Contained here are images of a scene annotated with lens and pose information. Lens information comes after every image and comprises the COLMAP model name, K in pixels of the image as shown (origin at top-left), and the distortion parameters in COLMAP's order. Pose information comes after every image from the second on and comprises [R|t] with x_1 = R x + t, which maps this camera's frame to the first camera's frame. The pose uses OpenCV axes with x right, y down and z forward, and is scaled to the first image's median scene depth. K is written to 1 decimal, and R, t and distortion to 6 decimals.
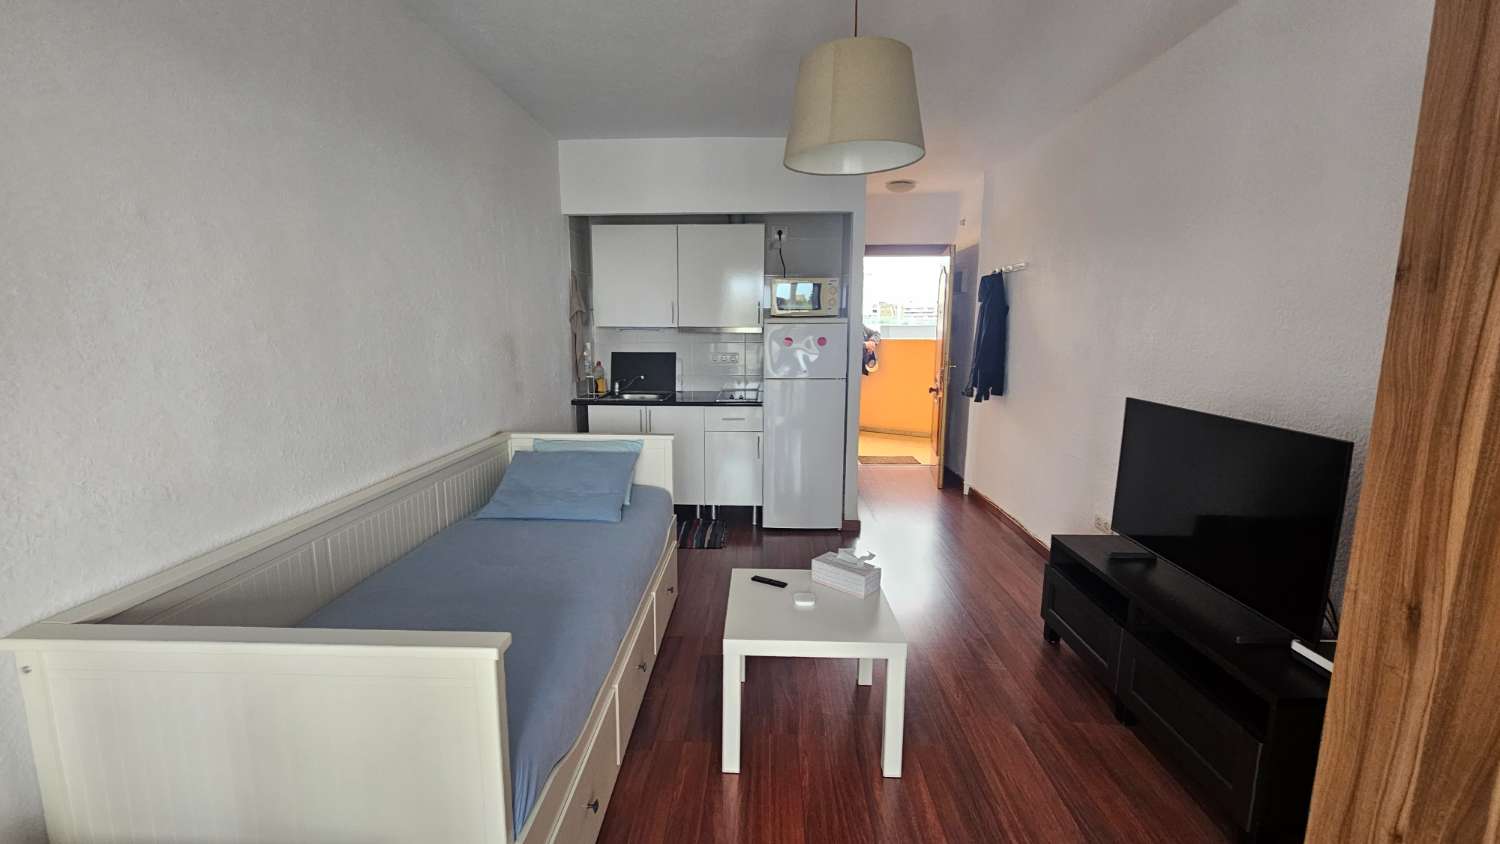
lens RADIAL K [[613.8, 0, 745.1], [0, 613.8, 420.7], [0, 0, 1]] dist [-0.002252, 0.000411]
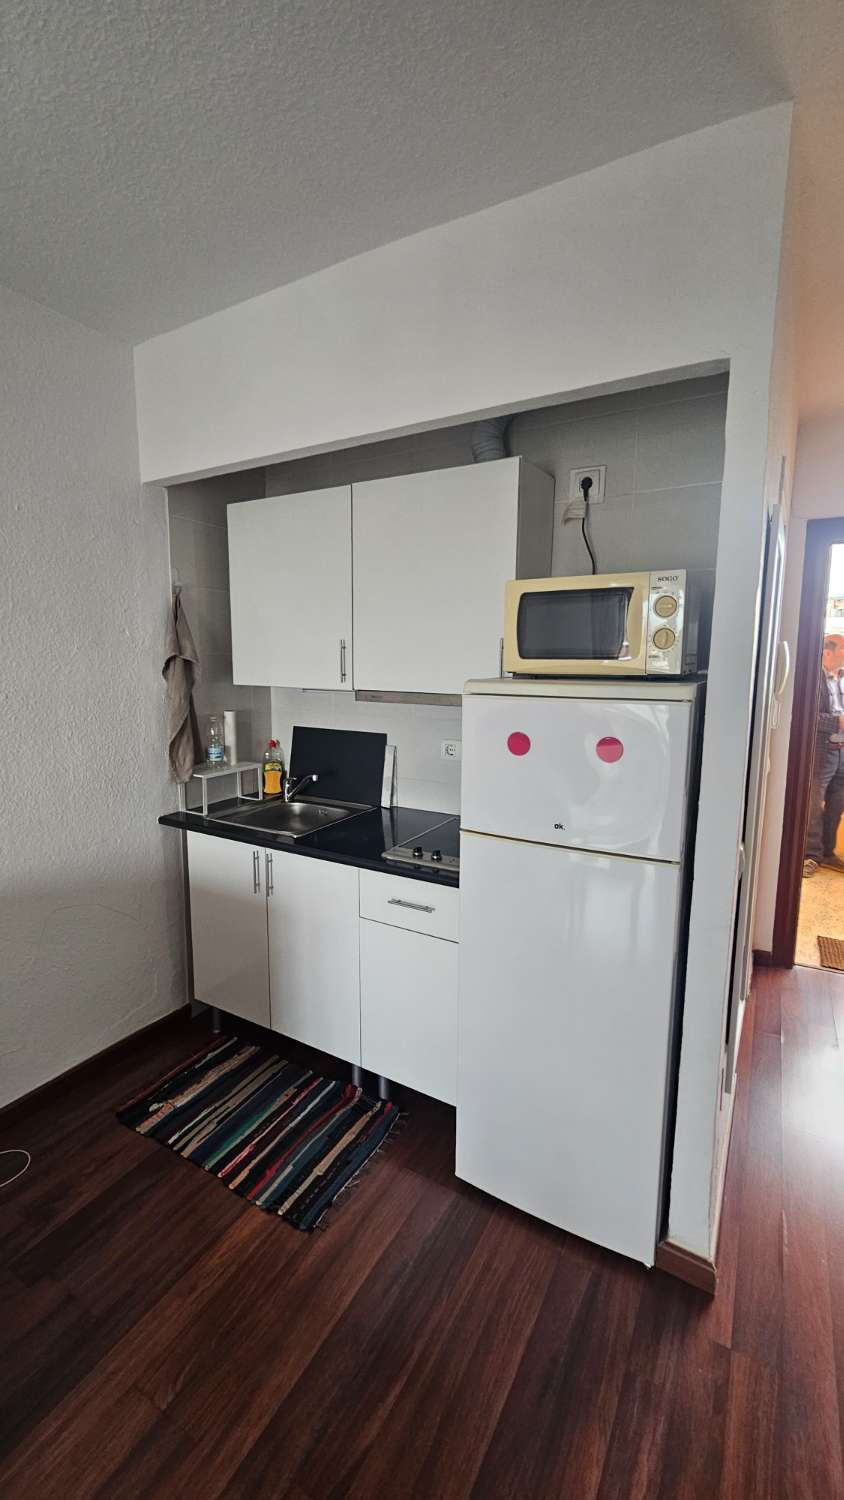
lens RADIAL K [[613.8, 0, 441.3], [0, 613.8, 727.4], [0, 0, 1]] dist [-0.002252, 0.000411]
pose [[0.889269, 0.059802, -0.453459, 0.183399], [-0.075840, 0.996971, -0.017247, -0.119644], [0.451054, 0.049728, 0.891110, 0.589497]]
